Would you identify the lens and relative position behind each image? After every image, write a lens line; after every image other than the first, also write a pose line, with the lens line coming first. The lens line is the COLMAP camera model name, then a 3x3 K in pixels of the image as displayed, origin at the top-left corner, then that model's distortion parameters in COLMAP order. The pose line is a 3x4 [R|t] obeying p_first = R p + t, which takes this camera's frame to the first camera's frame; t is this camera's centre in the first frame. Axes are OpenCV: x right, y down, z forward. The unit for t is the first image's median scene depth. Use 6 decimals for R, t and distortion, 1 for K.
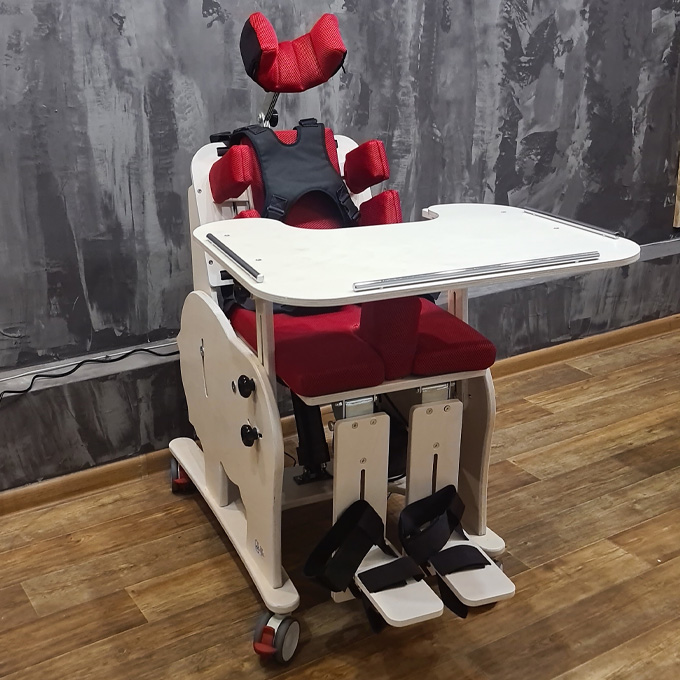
lens RADIAL K [[933.3, 0, 314.4], [0, 933.3, 265.2], [0, 0, 1]] dist [0.043855, 0.000000]
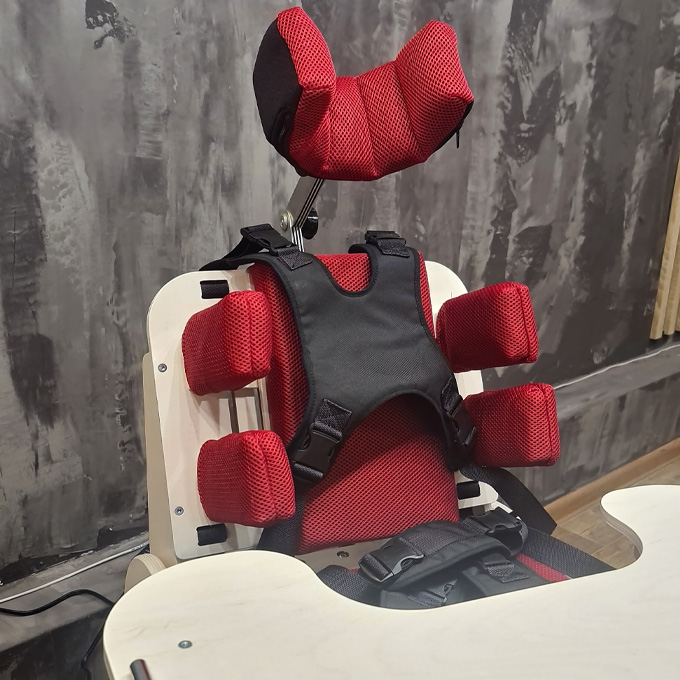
lens RADIAL K [[903.5, 0, 347.5], [0, 903.5, 382.5], [0, 0, 1]] dist [0.035000, 0.000000]
pose [[0.973510, -0.021989, 0.227586, -0.094483], [0.006783, 0.997704, 0.067379, -0.086363], [-0.228546, -0.064050, 0.971424, 0.411366]]
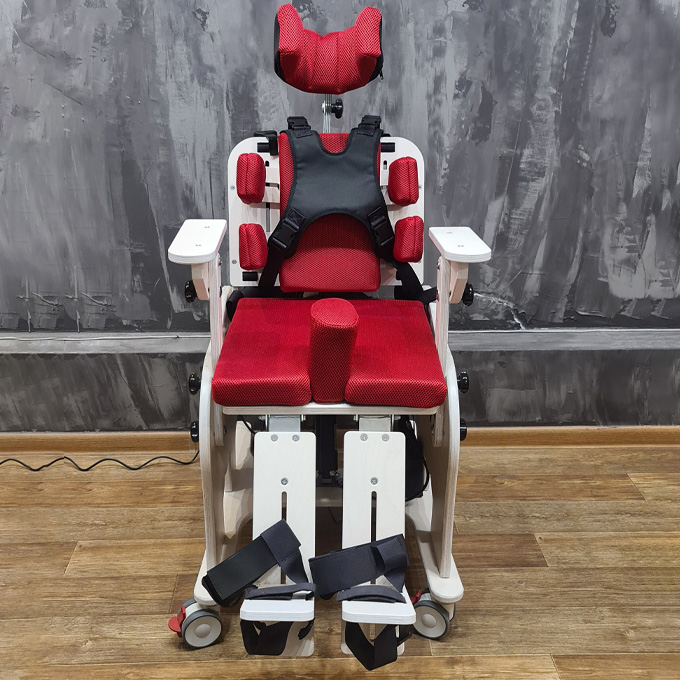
lens RADIAL K [[828.7, 0, 335.1], [0, 828.7, 349.9], [0, 0, 1]] dist [0.028716, 0.000000]
pose [[0.867059, 0.190720, -0.460255, 0.382452], [-0.141061, 0.980002, 0.140352, -0.048636], [0.477819, -0.056769, 0.876622, 0.236681]]
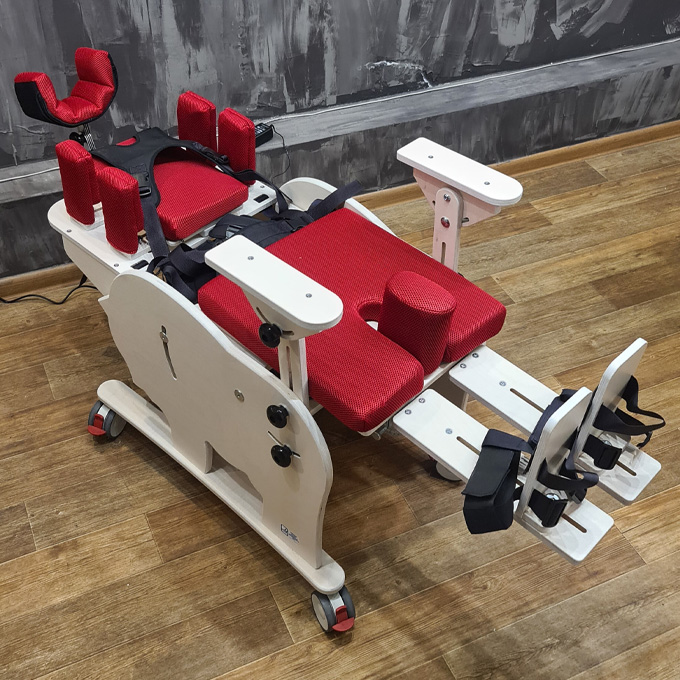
lens RADIAL K [[903.5, 0, 332.8], [0, 903.5, 264.8], [0, 0, 1]] dist [0.035000, 0.000000]
pose [[0.991910, 0.110614, -0.062284, 0.089482], [-0.077073, 0.914620, 0.396901, -0.213178], [0.100869, -0.388890, 0.915746, 0.026181]]
